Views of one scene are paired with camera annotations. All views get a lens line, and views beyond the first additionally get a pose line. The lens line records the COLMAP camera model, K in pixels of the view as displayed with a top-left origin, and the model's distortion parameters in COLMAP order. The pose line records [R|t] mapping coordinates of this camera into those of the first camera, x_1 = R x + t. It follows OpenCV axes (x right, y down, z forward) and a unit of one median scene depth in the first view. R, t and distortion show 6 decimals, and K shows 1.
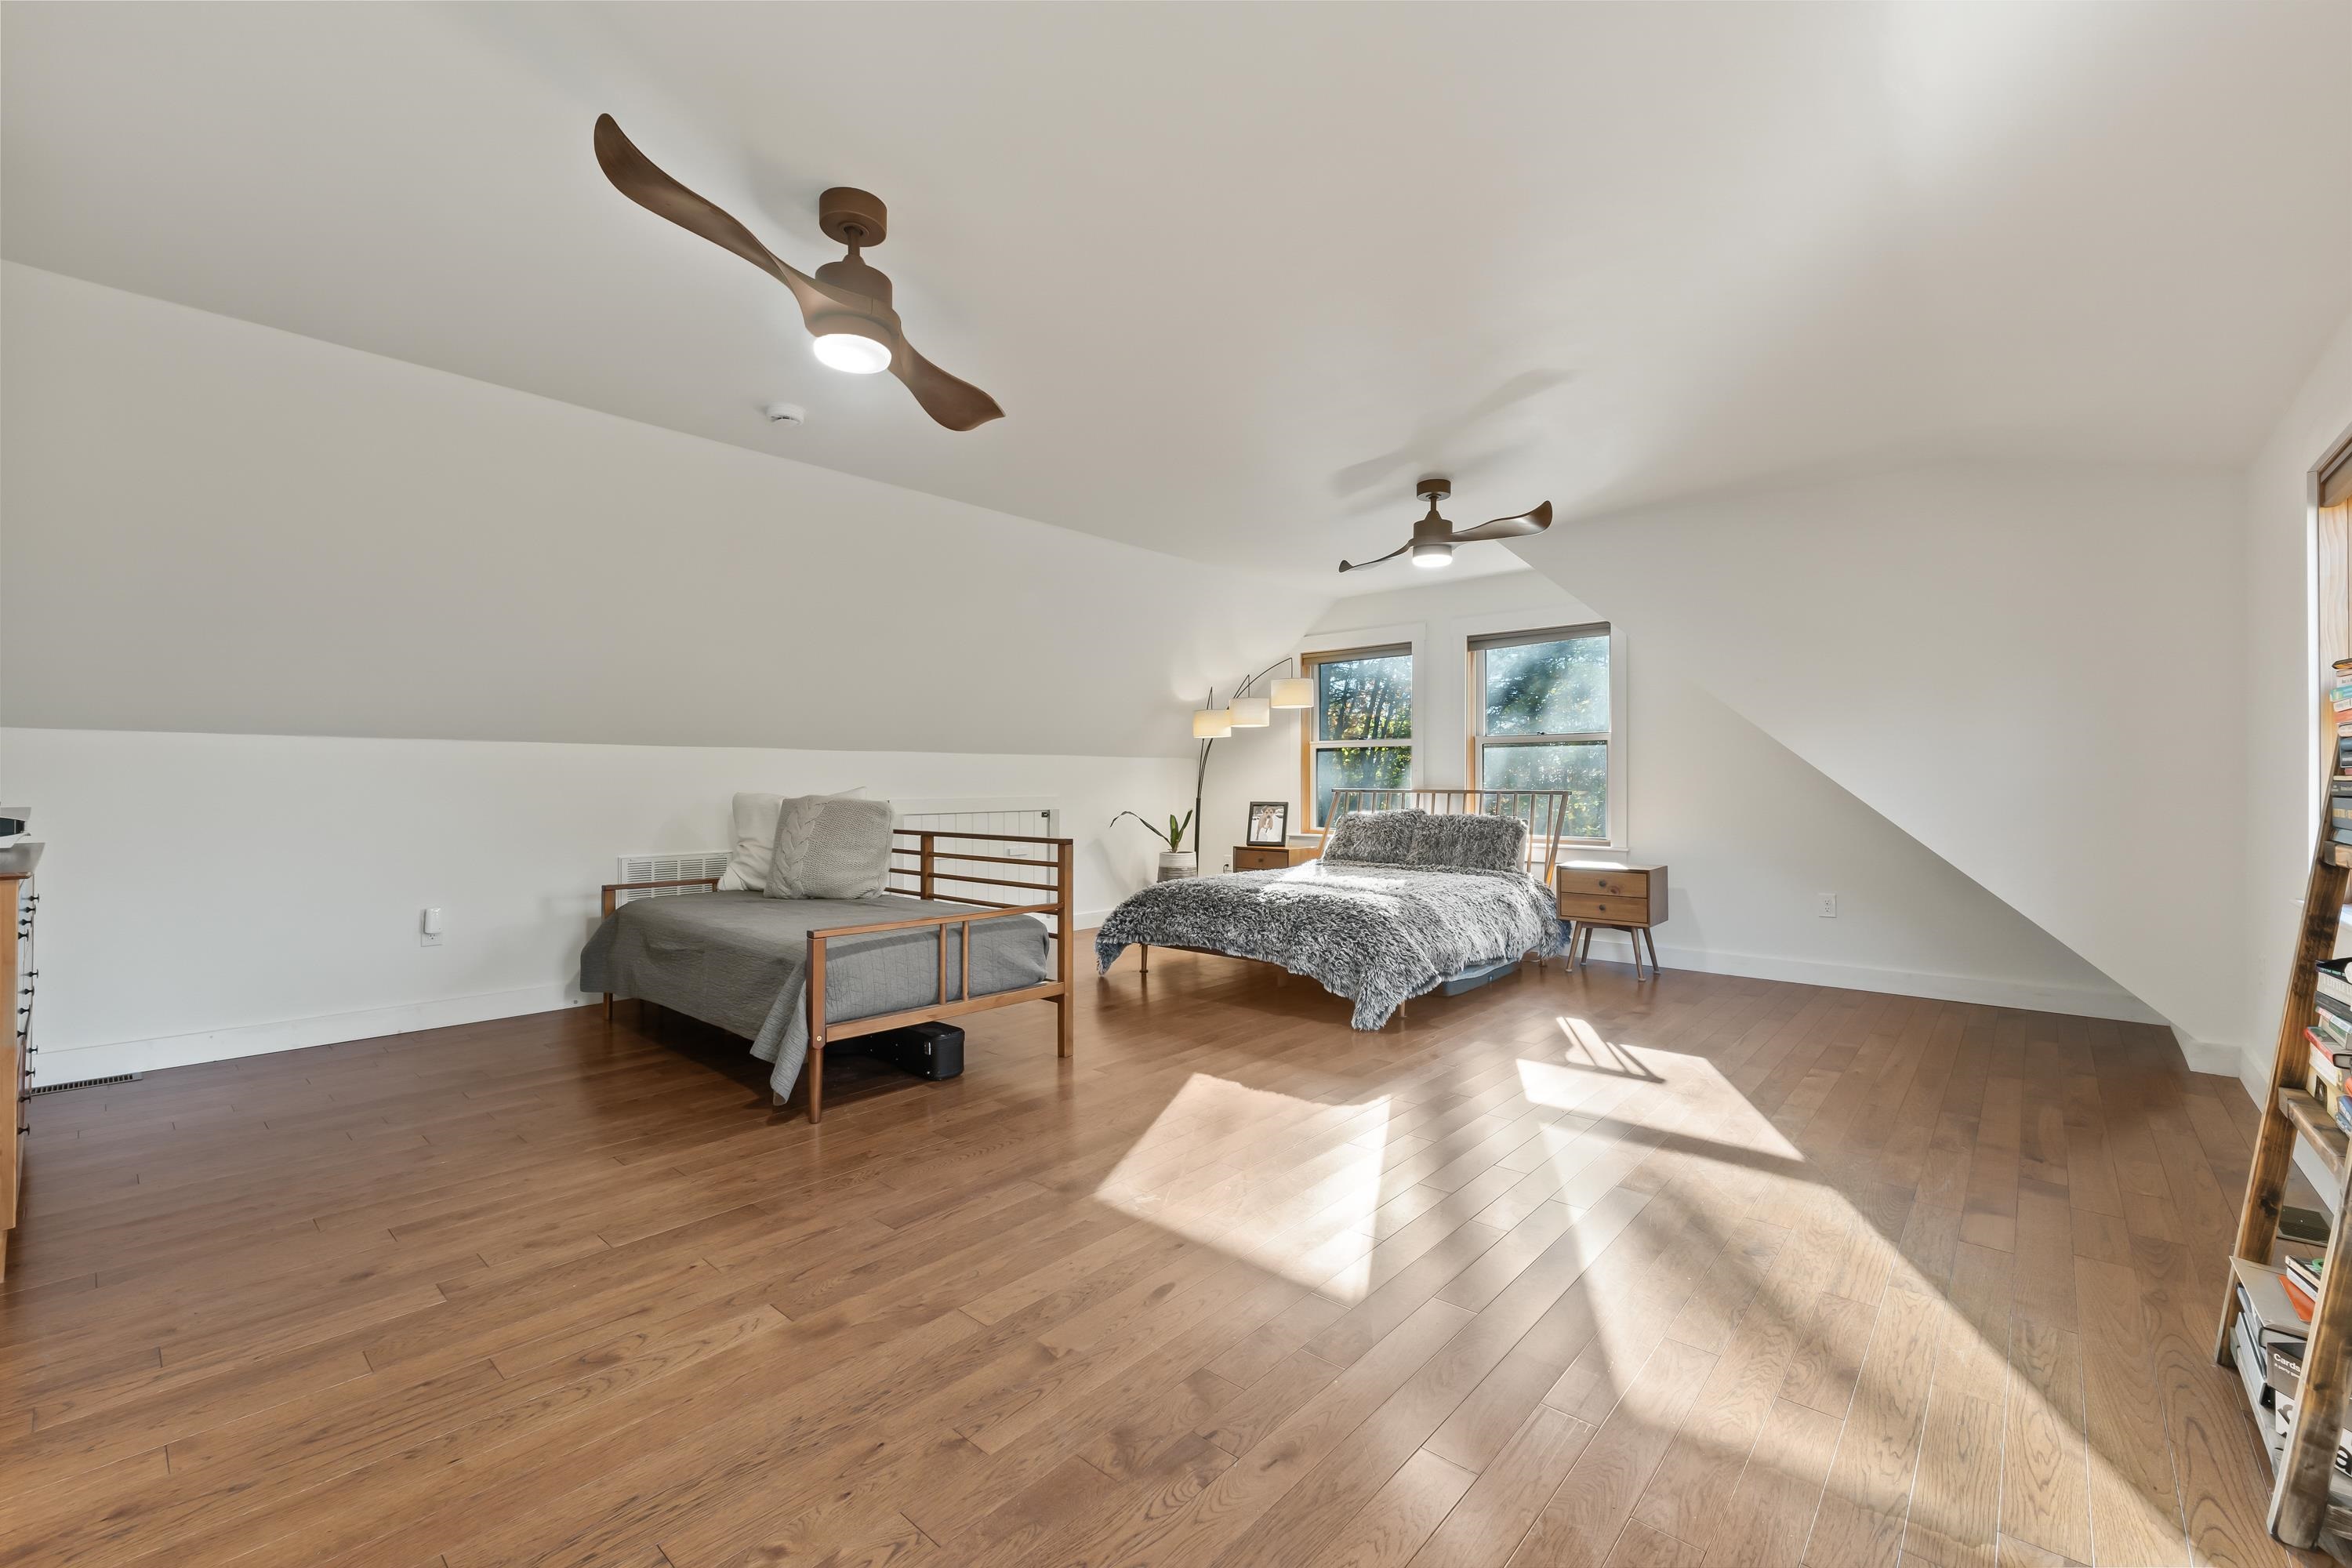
lens RADIAL K [[980.8, 0, 1165.6], [0, 980.8, 792.7], [0, 0, 1]] dist [-0.004247, -0.000646]
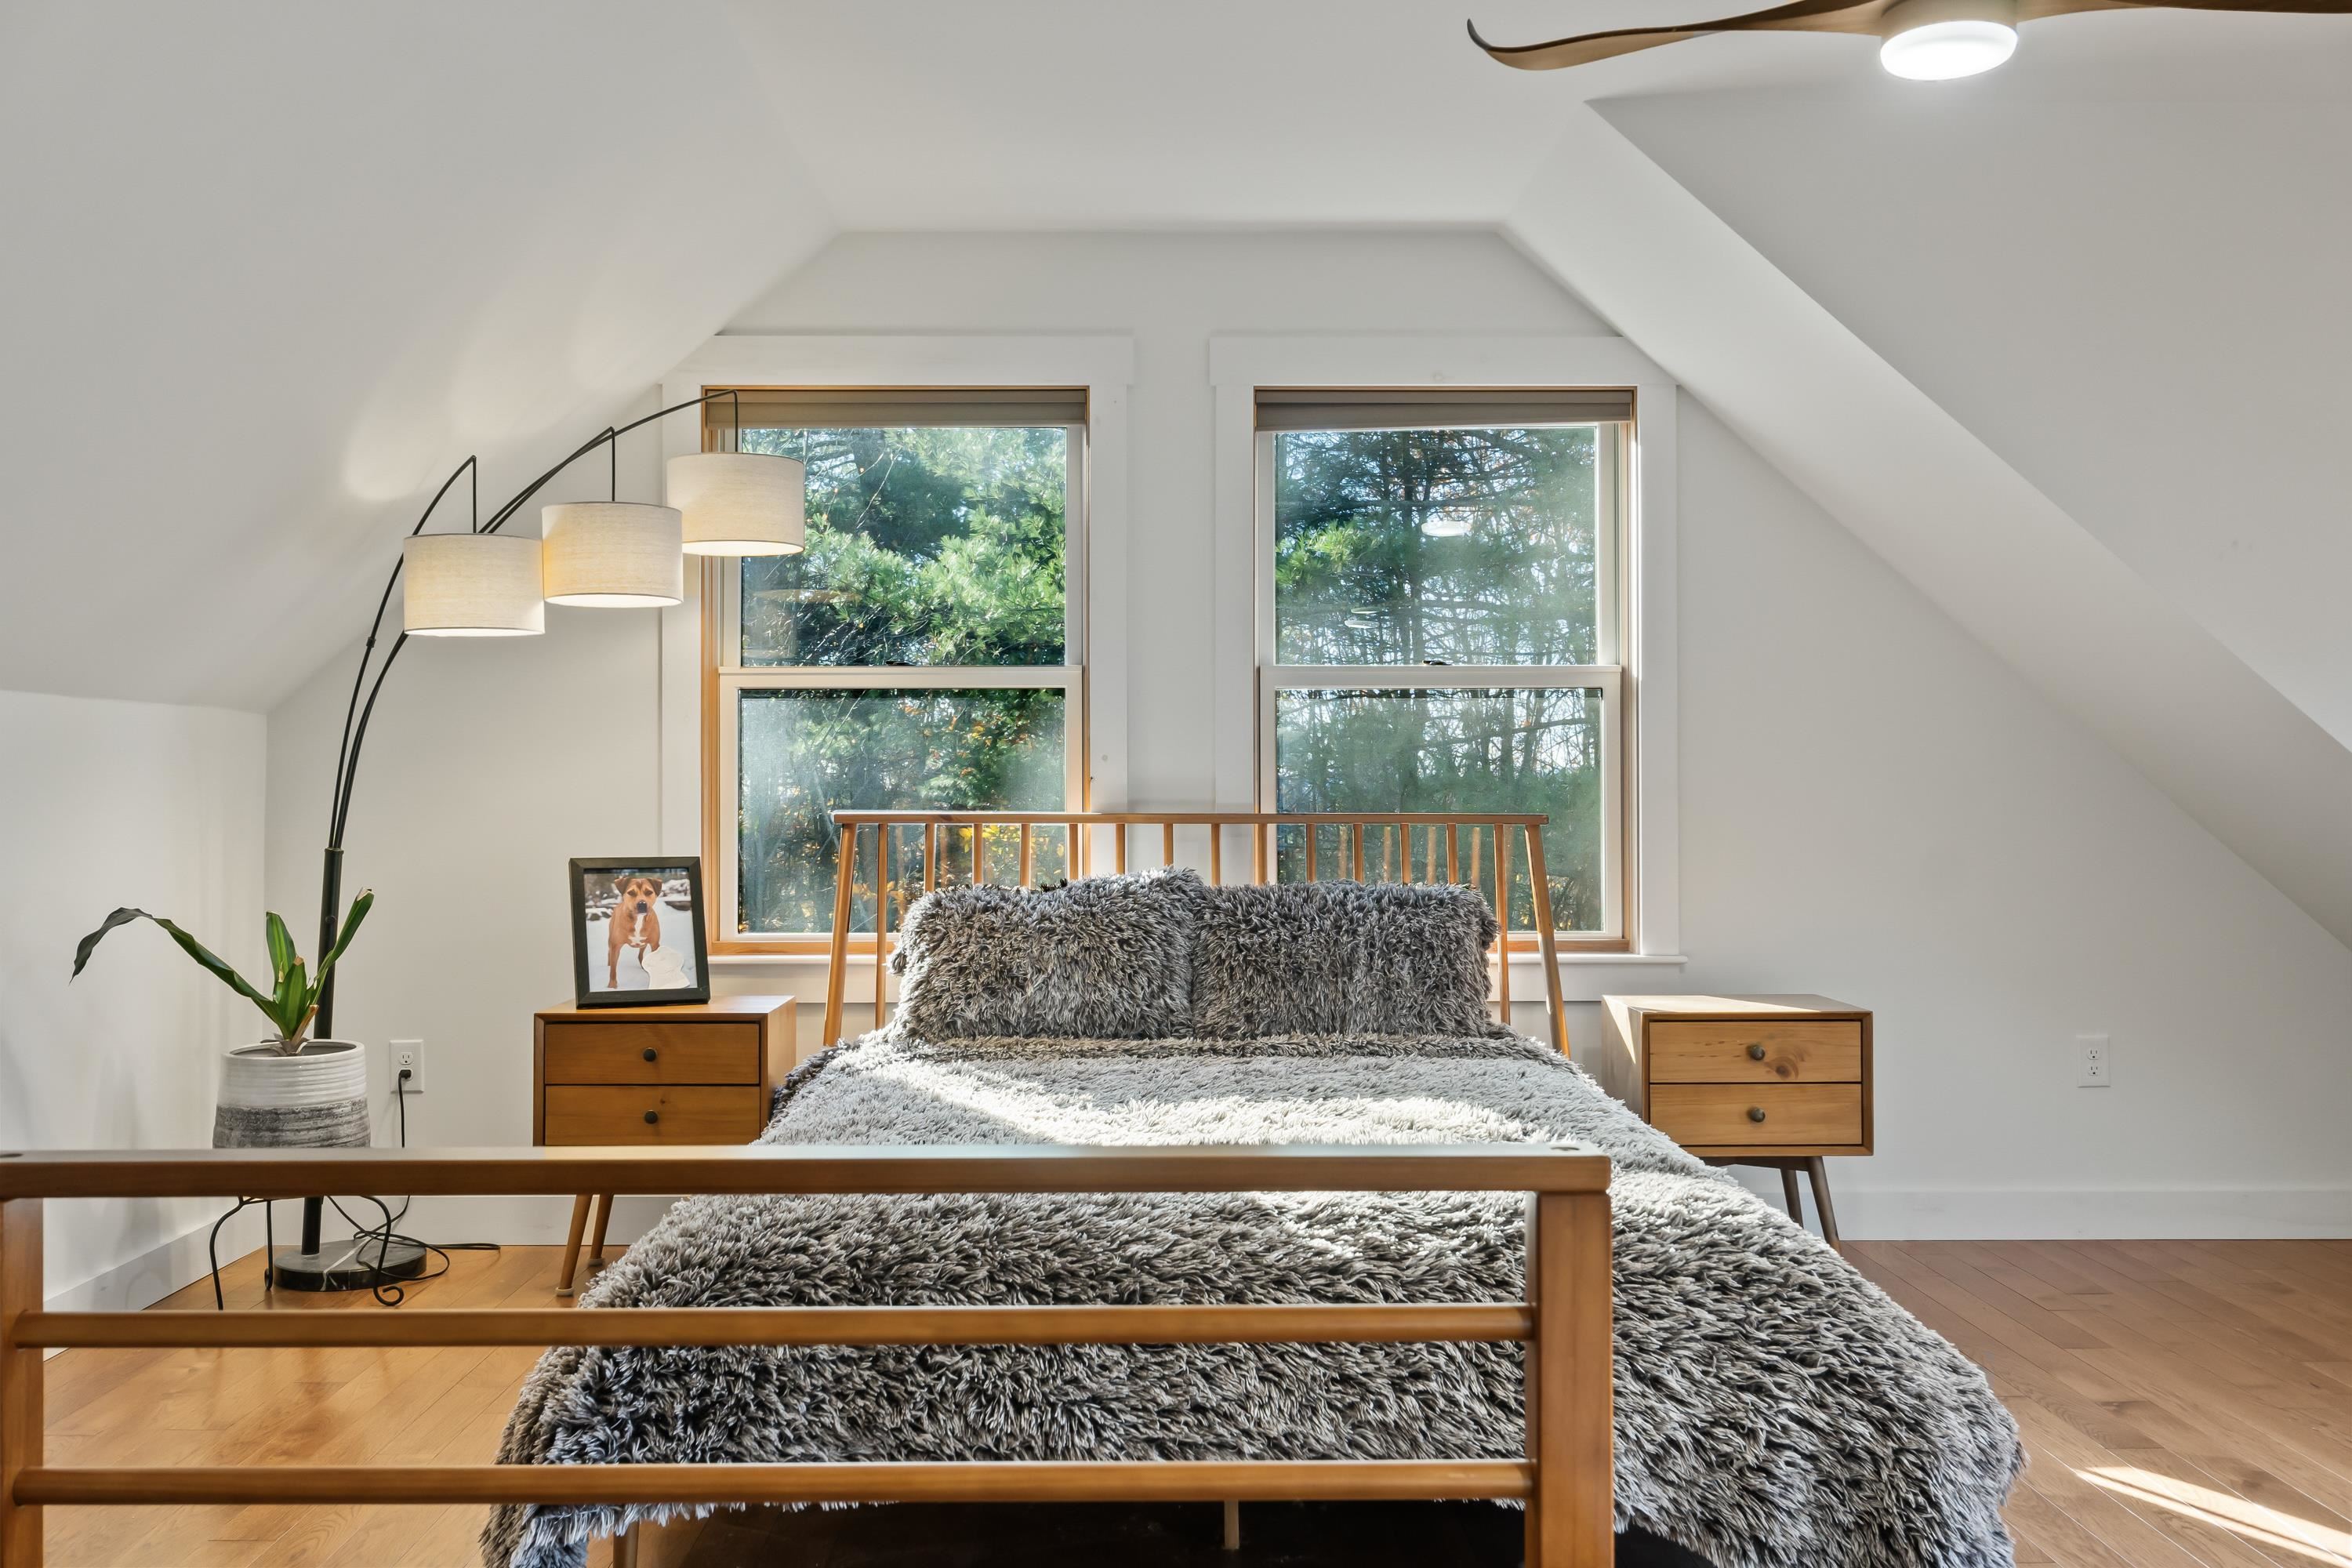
lens RADIAL K [[1990.2, 0, 1170.4], [0, 1990.2, 779.4], [0, 0, 1]] dist [-0.010237, 0.002938]
pose [[0.734449, 0.004564, 0.678649, -0.213366], [0.010159, 0.999791, -0.017718, -0.002706], [-0.678588, 0.019908, 0.734249, 0.488713]]
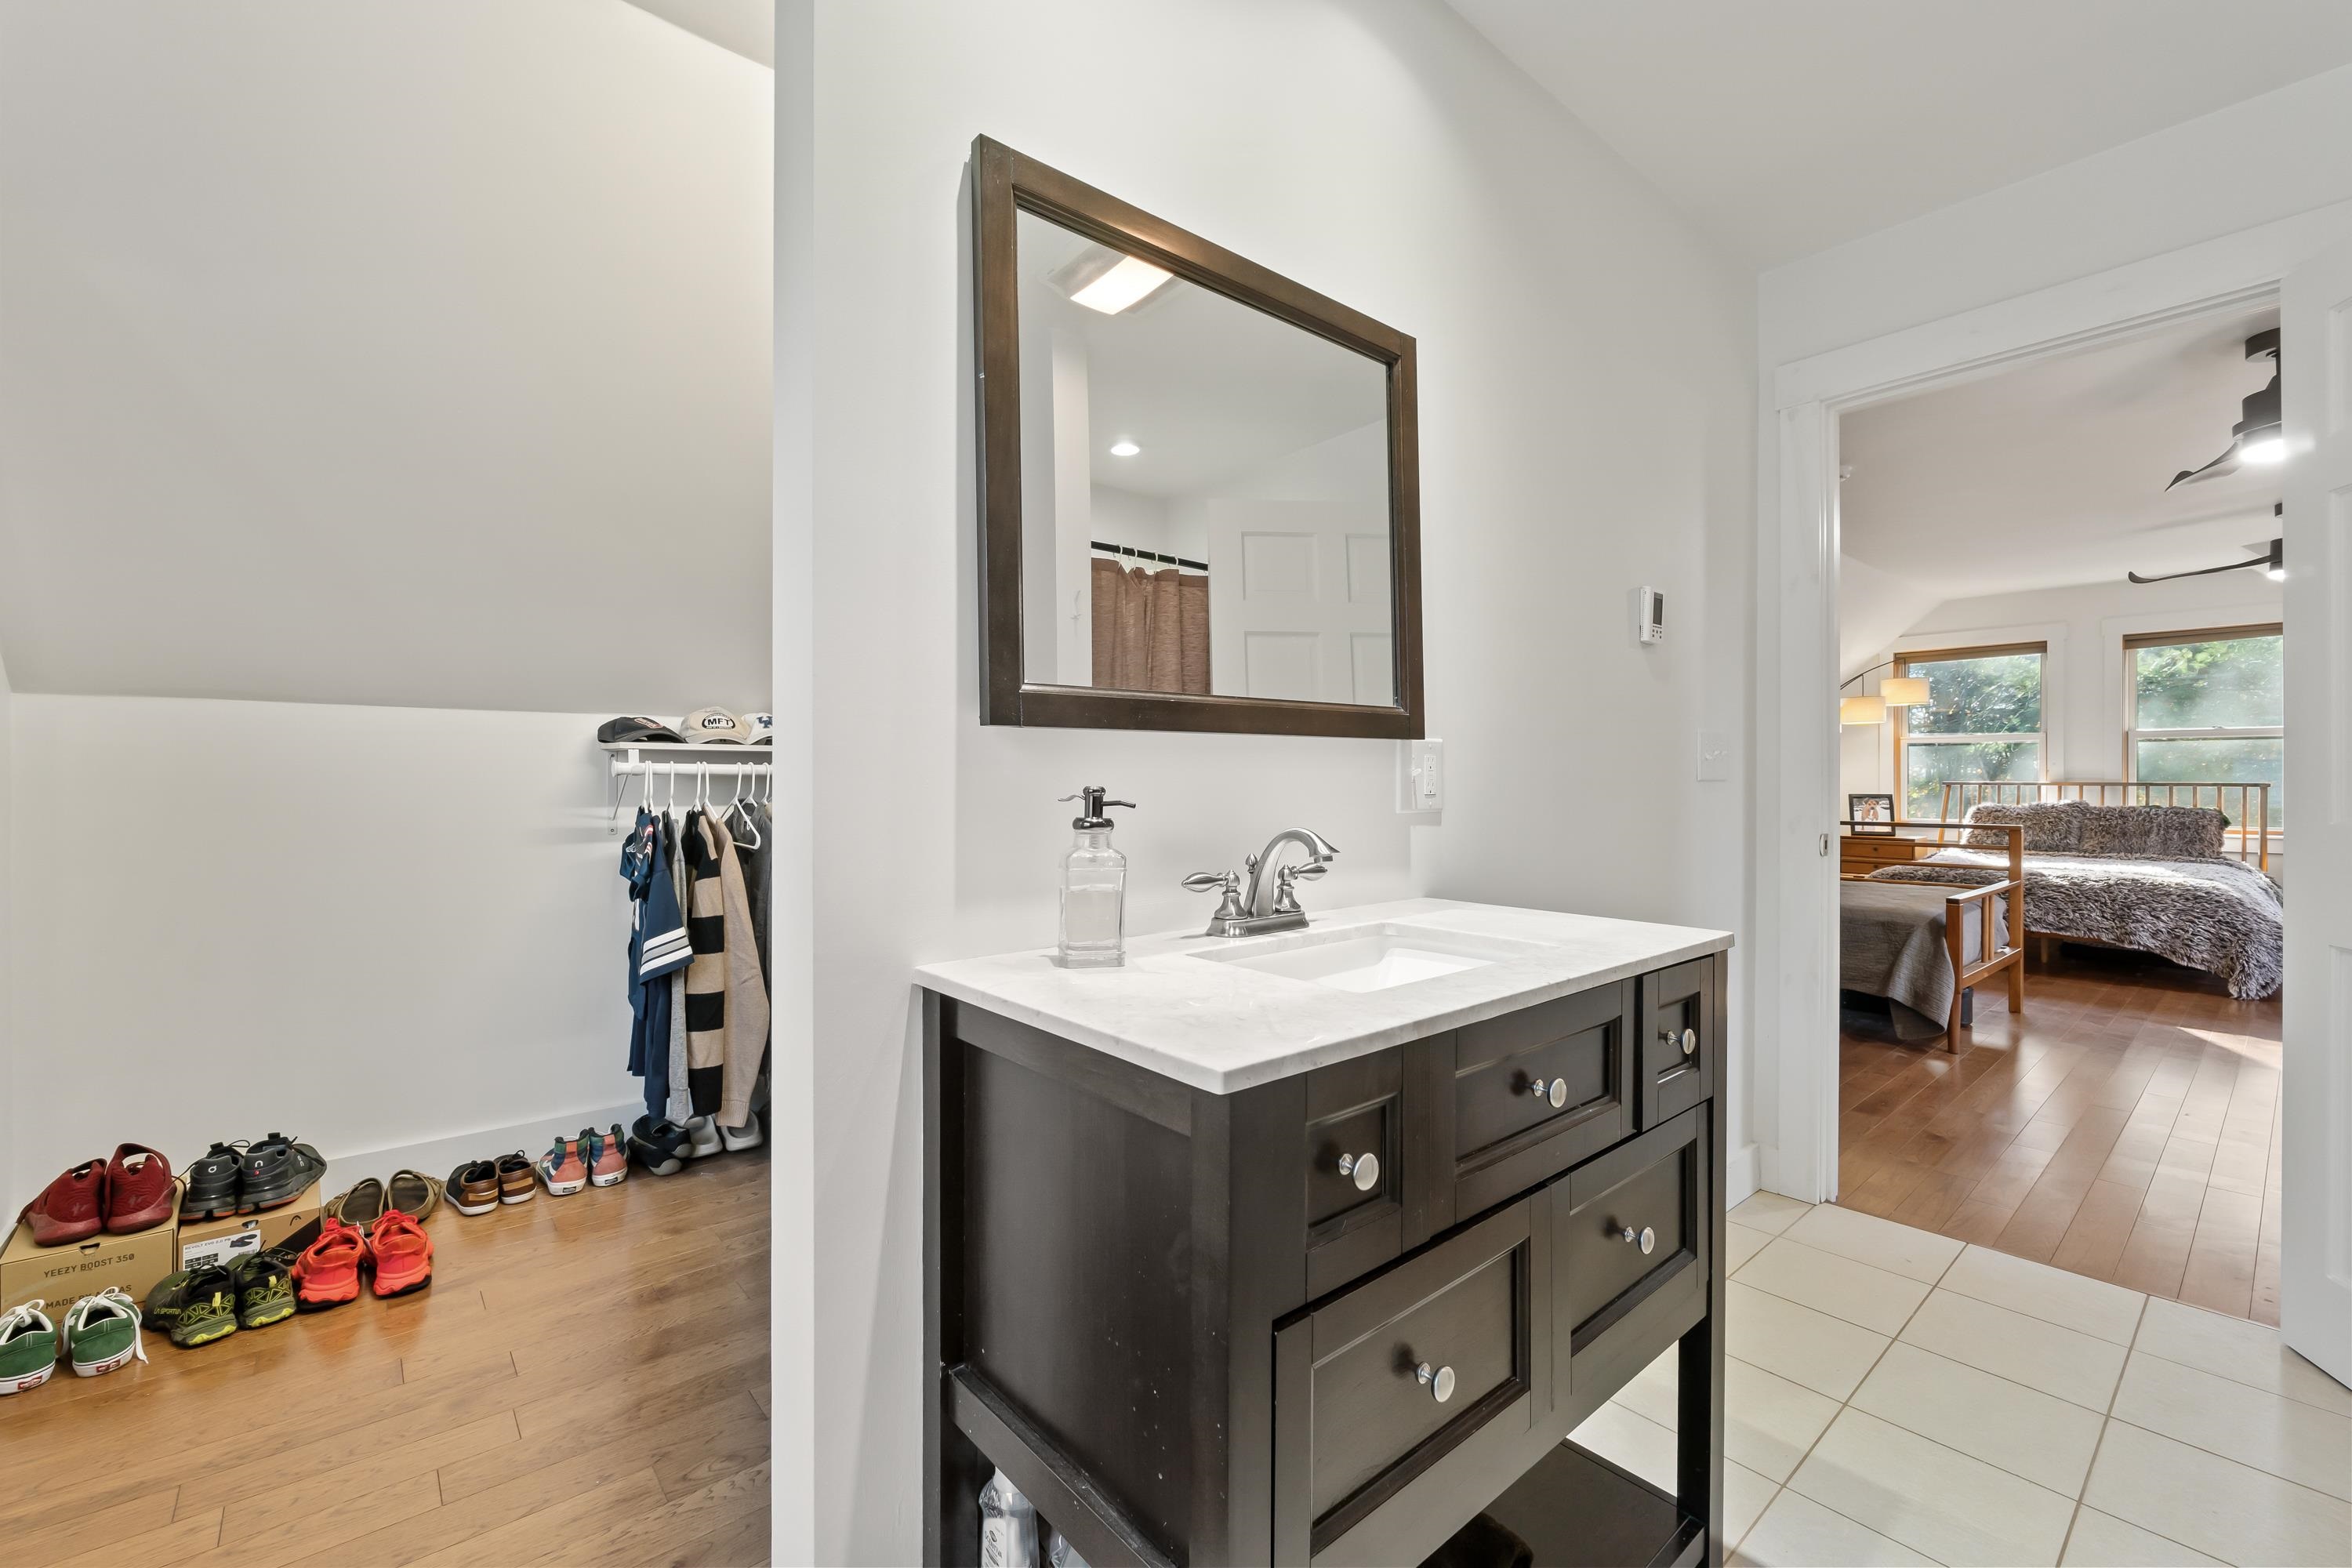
lens RADIAL K [[980.8, 0, 1164.0], [0, 980.8, 781.3], [0, 0, 1]] dist [-0.004247, -0.000646]
pose [[0.990225, -0.003531, -0.139431, -0.564282], [0.002766, 0.999980, -0.005683, -0.000958], [0.139448, 0.005242, 0.990215, -0.173708]]
